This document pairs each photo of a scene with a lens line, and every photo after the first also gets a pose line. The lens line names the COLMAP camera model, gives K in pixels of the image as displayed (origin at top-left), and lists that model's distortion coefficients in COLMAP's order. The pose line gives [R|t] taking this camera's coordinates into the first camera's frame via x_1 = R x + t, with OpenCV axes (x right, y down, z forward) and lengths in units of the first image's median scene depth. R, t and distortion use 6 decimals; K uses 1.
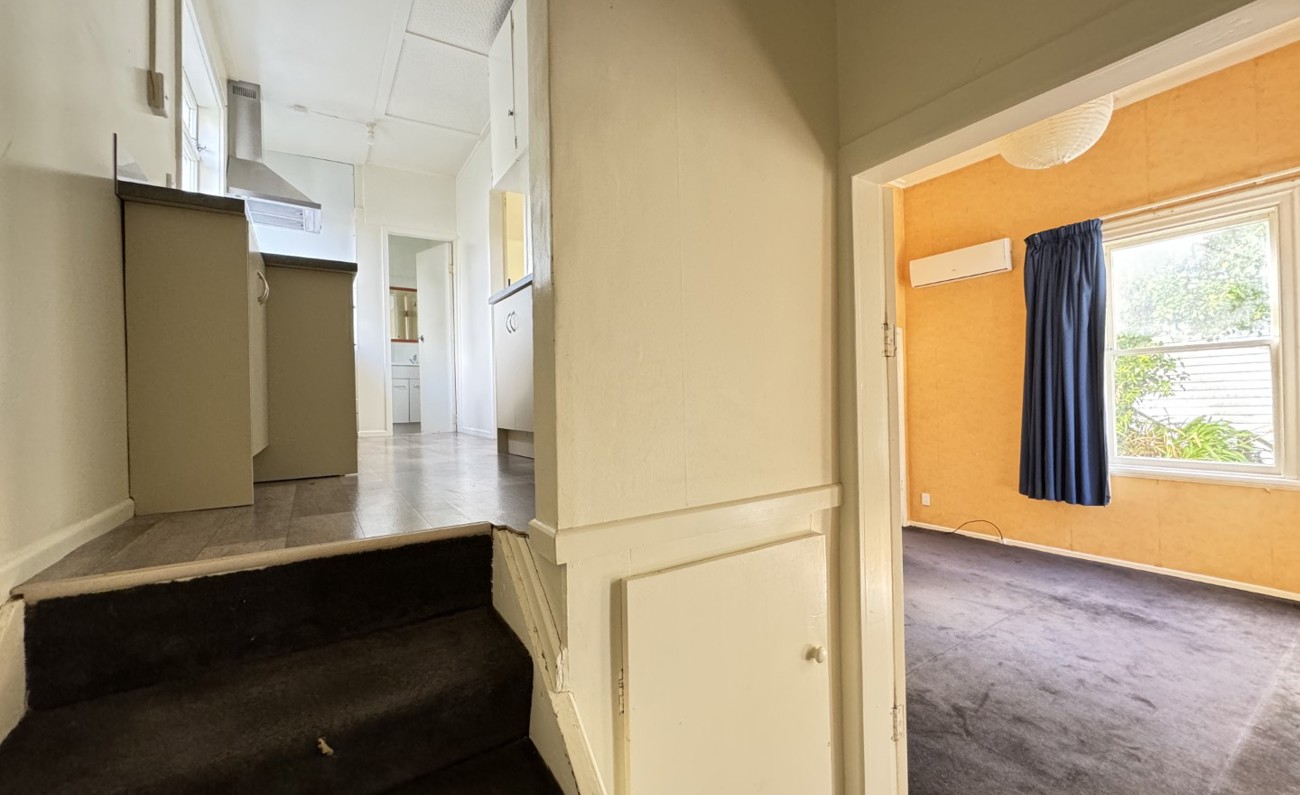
lens RADIAL K [[518.2, 0, 649.2], [0, 518.2, 395.6], [0, 0, 1]] dist [0.002907, 0.000078]
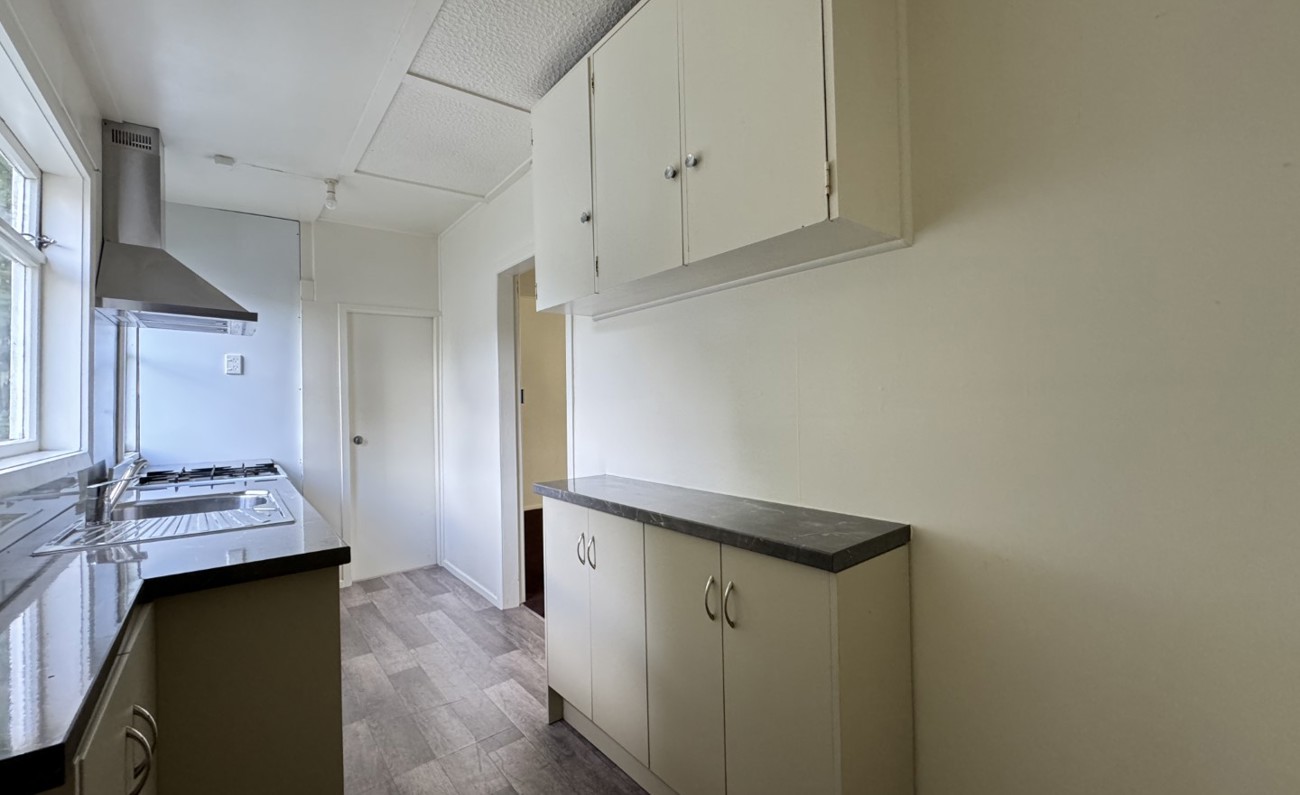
lens RADIAL K [[518.2, 0, 646.1], [0, 518.2, 396.2], [0, 0, 1]] dist [0.002907, 0.000078]
pose [[0.994601, 0.004136, 0.103692, -0.215414], [-0.003220, 0.999954, -0.008995, -0.266121], [-0.103725, 0.008613, 0.994569, 0.301691]]
